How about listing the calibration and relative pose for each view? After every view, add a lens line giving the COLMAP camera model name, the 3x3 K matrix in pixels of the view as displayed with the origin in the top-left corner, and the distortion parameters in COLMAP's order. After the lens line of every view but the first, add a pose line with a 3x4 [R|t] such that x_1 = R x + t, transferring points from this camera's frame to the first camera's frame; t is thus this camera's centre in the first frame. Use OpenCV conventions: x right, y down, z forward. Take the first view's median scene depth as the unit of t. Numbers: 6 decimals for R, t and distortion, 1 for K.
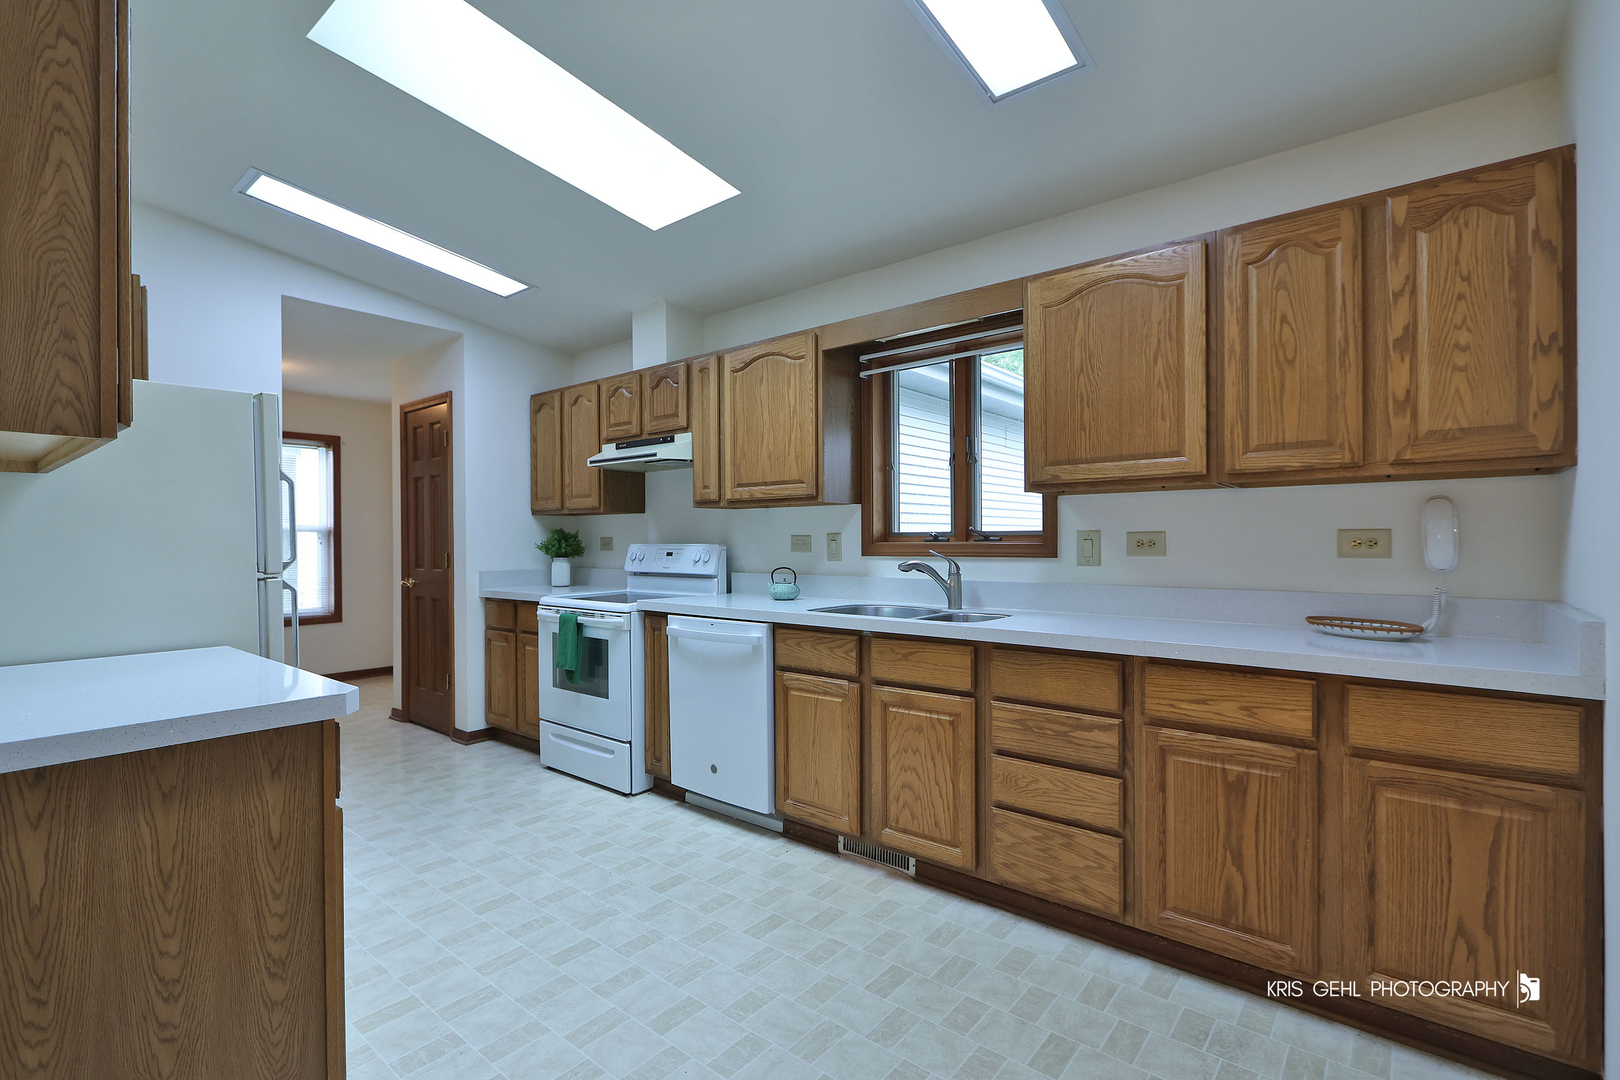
lens RADIAL K [[744.6, 0, 810.0], [0, 744.6, 540.0], [0, 0, 1]] dist [-0.000558, 0.000003]
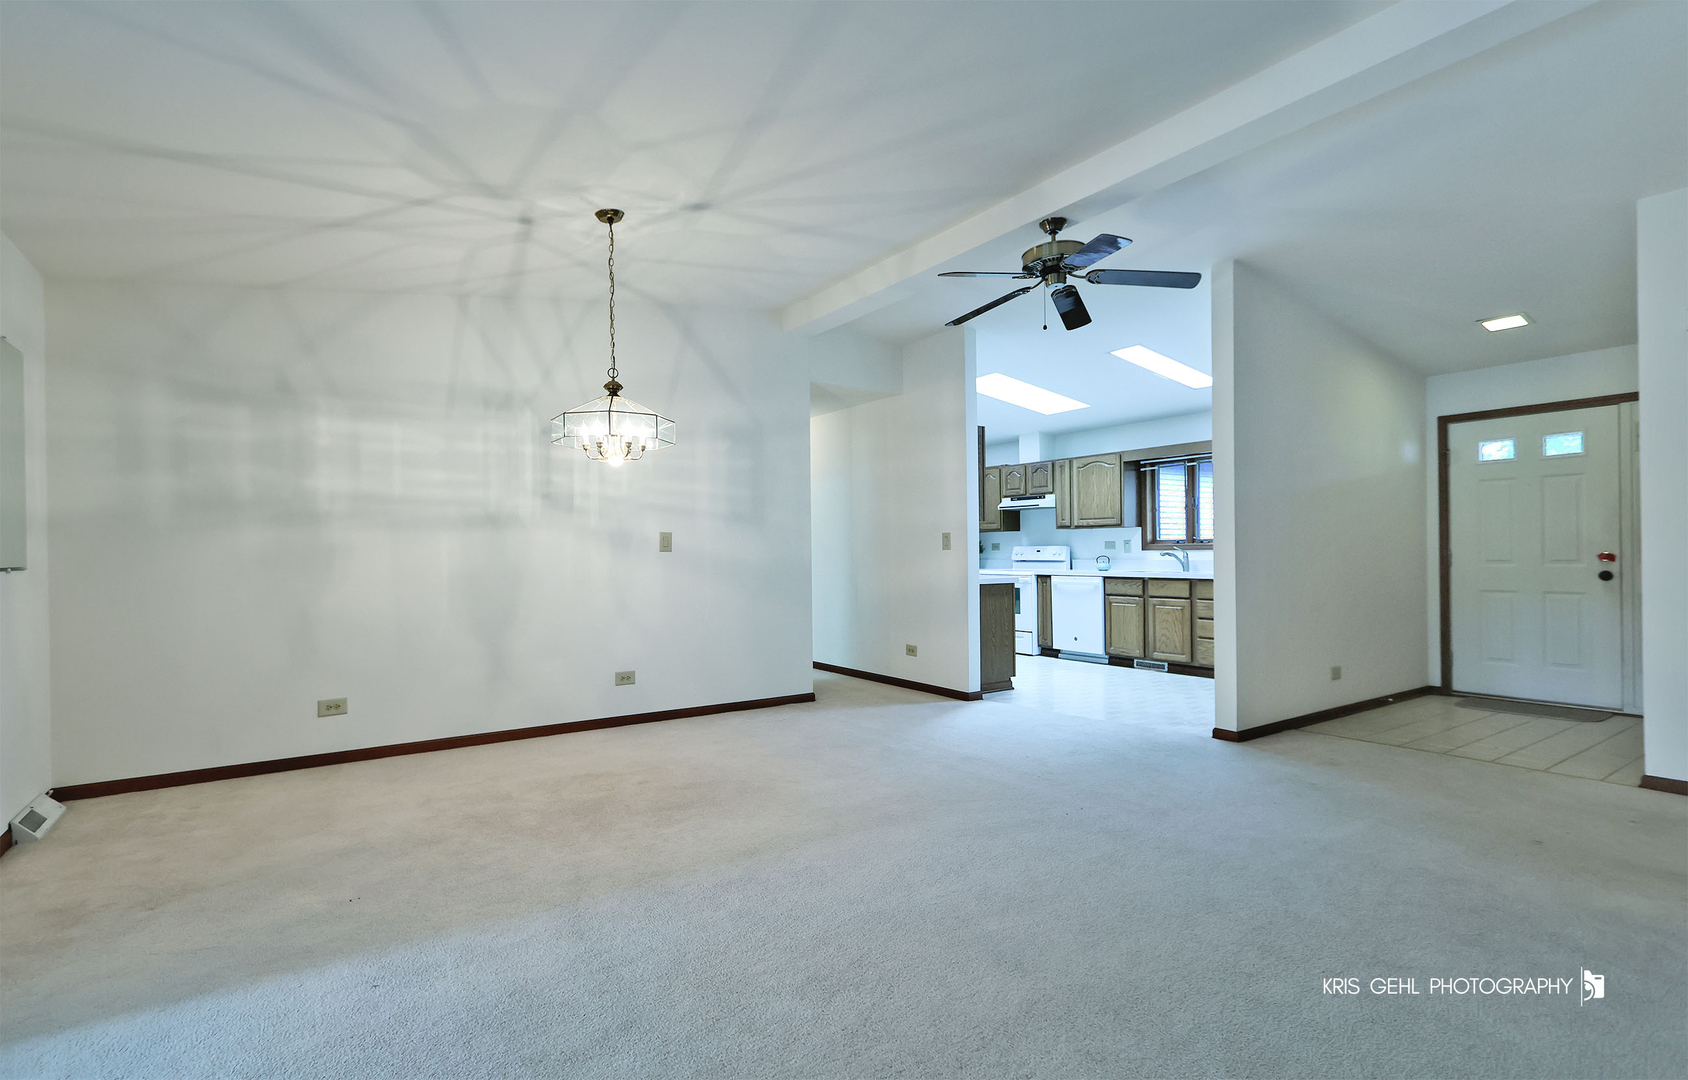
lens RADIAL K [[769.8, 0, 803.2], [0, 769.8, 554.1], [0, 0, 1]] dist [0.002652, -0.000026]
pose [[0.951467, -0.001671, -0.307746, -0.191920], [0.002649, 0.999993, 0.002761, 0.024947], [0.307739, -0.003442, 0.951465, -1.564718]]
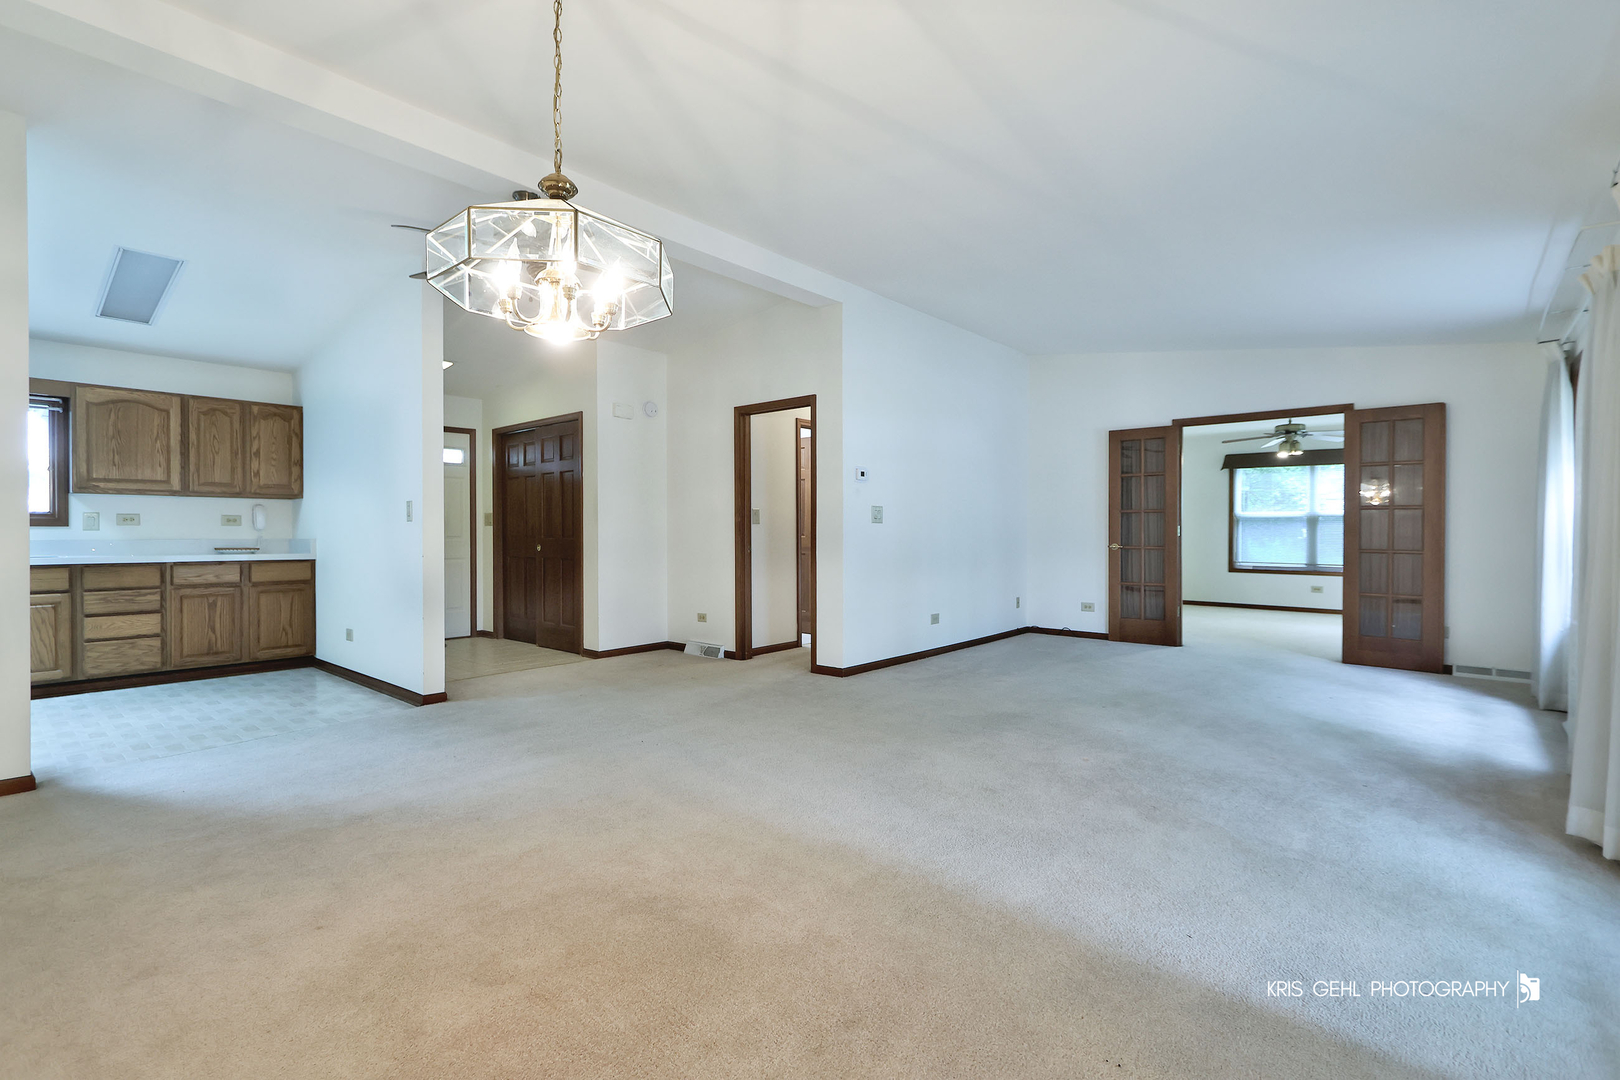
lens RADIAL K [[744.6, 0, 810.0], [0, 744.6, 540.0], [0, 0, 1]] dist [-0.000558, 0.000003]
pose [[0.030462, -0.007461, 0.999508, -1.298153], [-0.000978, 0.999971, 0.007495, 0.036239], [-0.999535, -0.001205, 0.030454, -0.807975]]
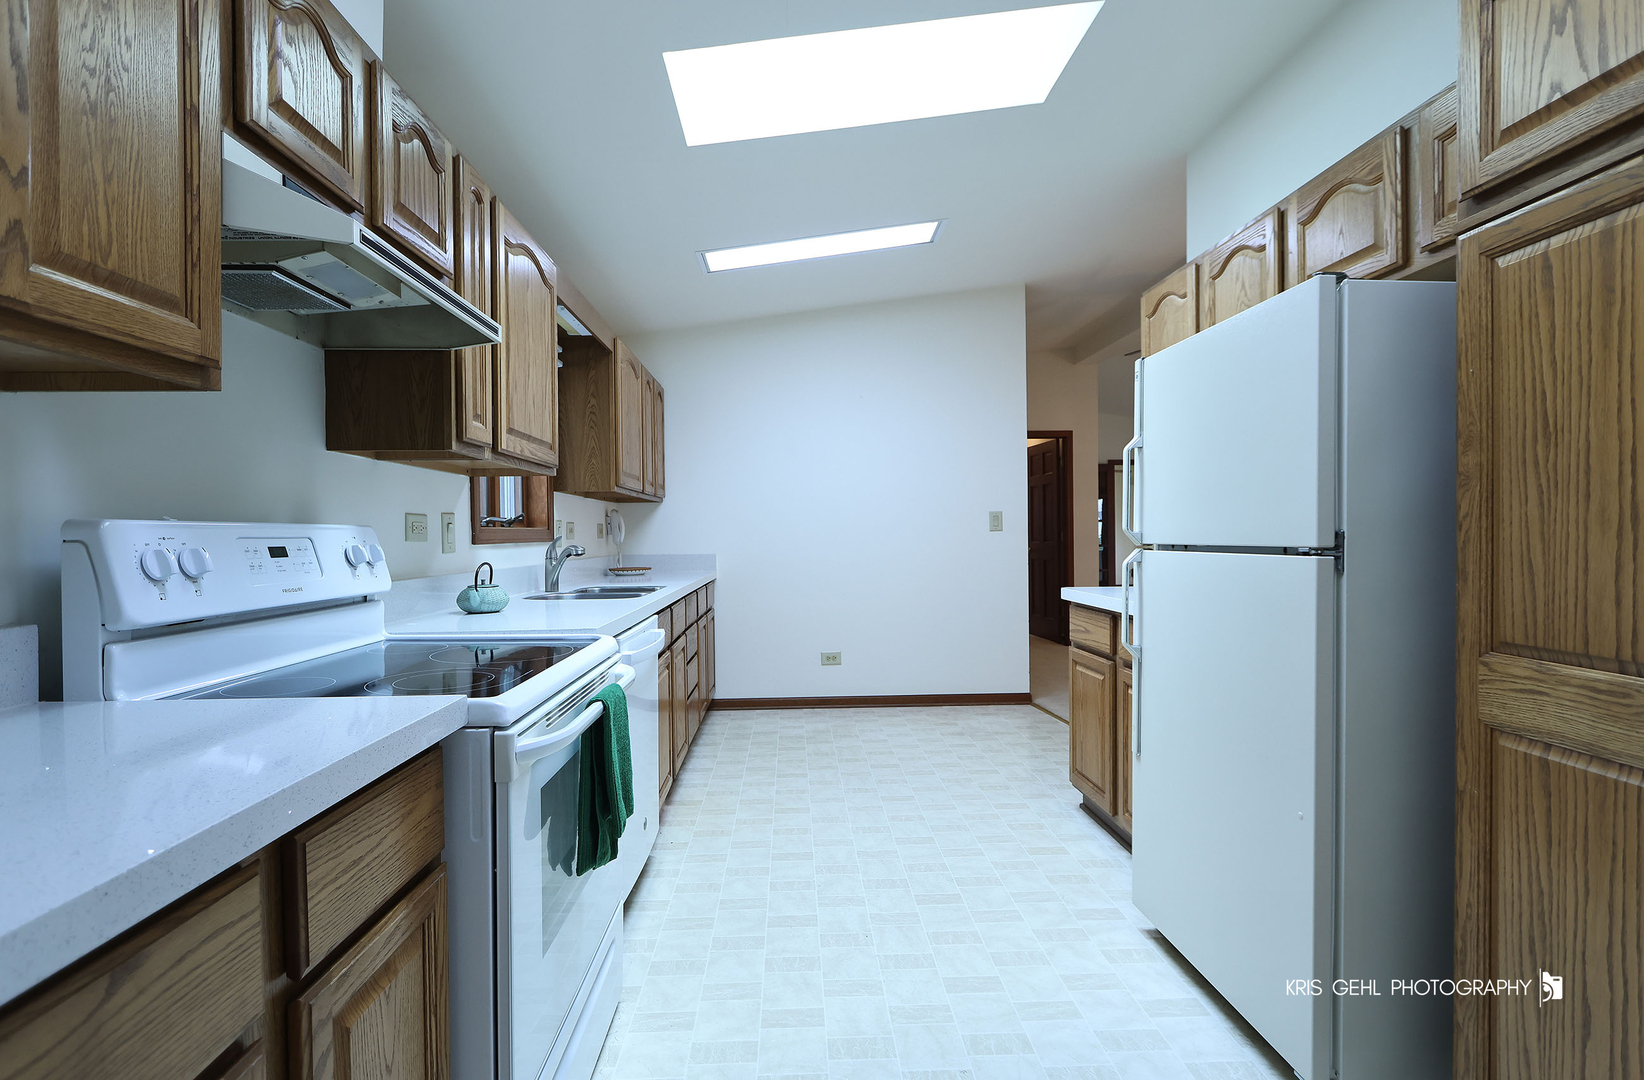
lens RADIAL K [[747.9, 0, 822.0], [0, 747.9, 540.0], [0, 0, 1]] dist [0.000246, 0.000045]
pose [[-0.665458, 0.007721, 0.746396, -0.785413], [0.017292, 0.999838, 0.005074, 0.018889], [-0.746235, 0.016283, -0.665483, 1.316209]]
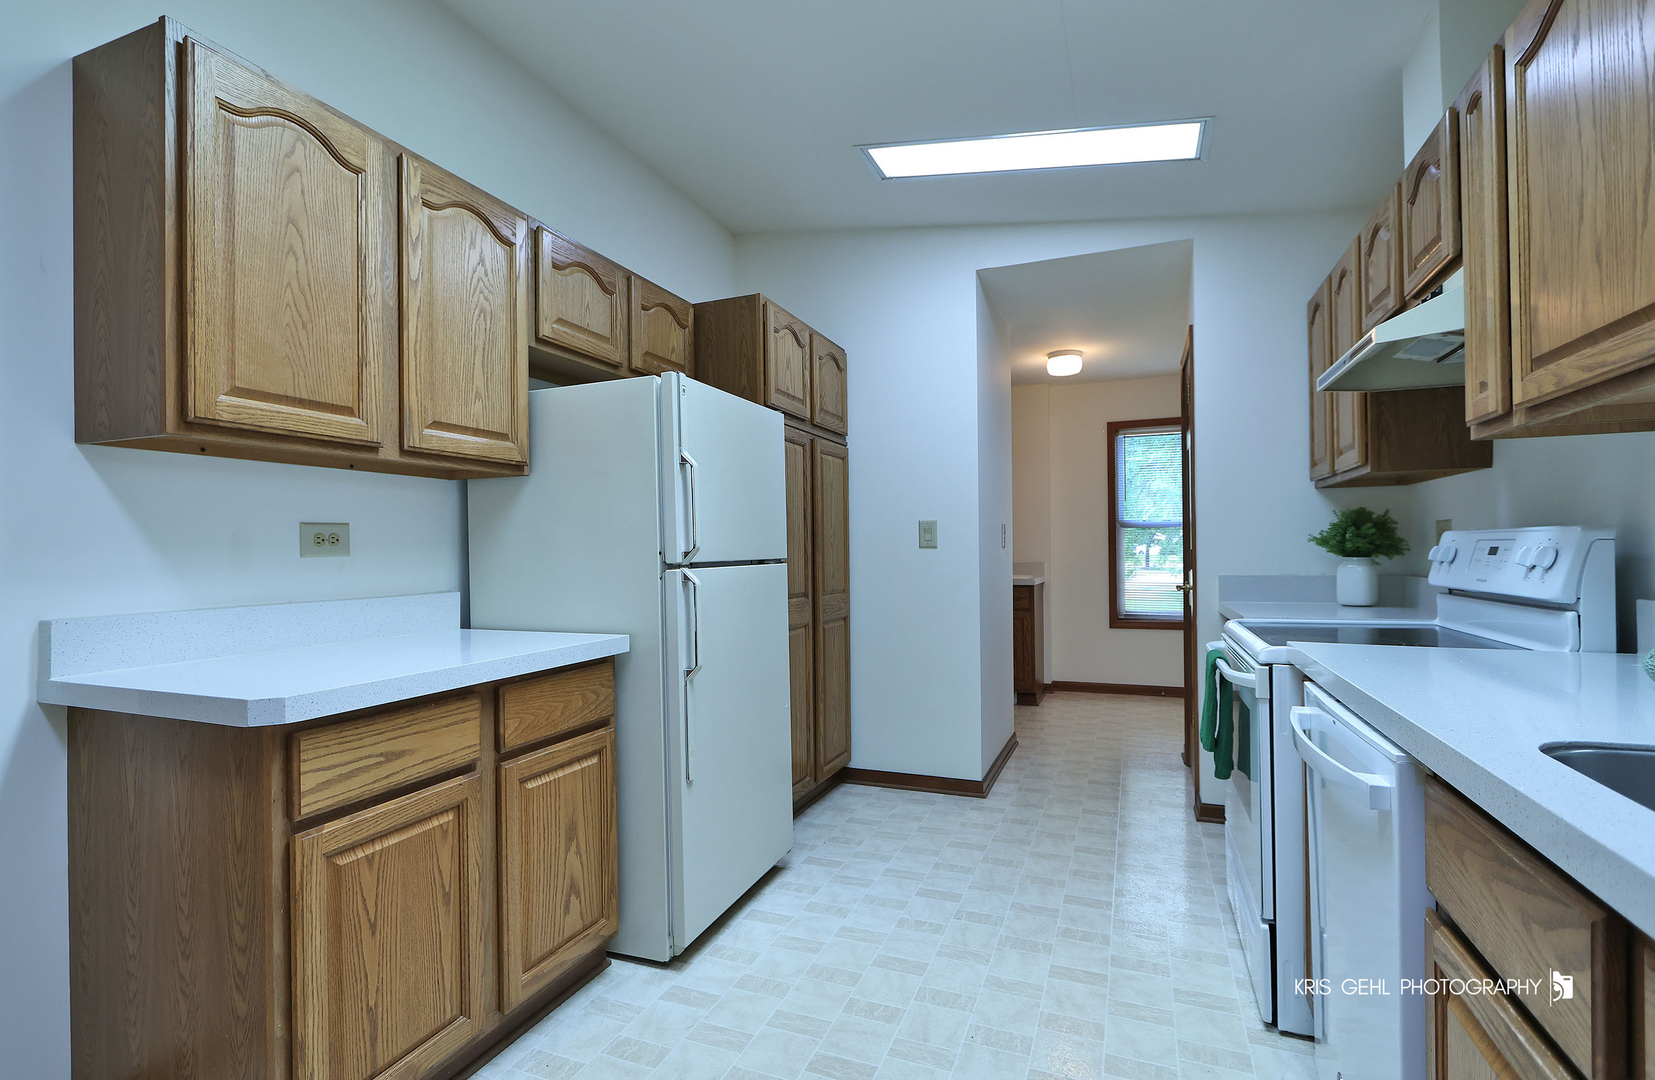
lens RADIAL K [[766.5, 0, 827.5], [0, 766.5, 540.0], [0, 0, 1]] dist [-0.000877, -0.000369]
pose [[0.299562, -0.007174, -0.954050, 0.172997], [0.005922, 0.999966, -0.005660, 0.015939], [0.954058, -0.003954, 0.299595, 0.596774]]
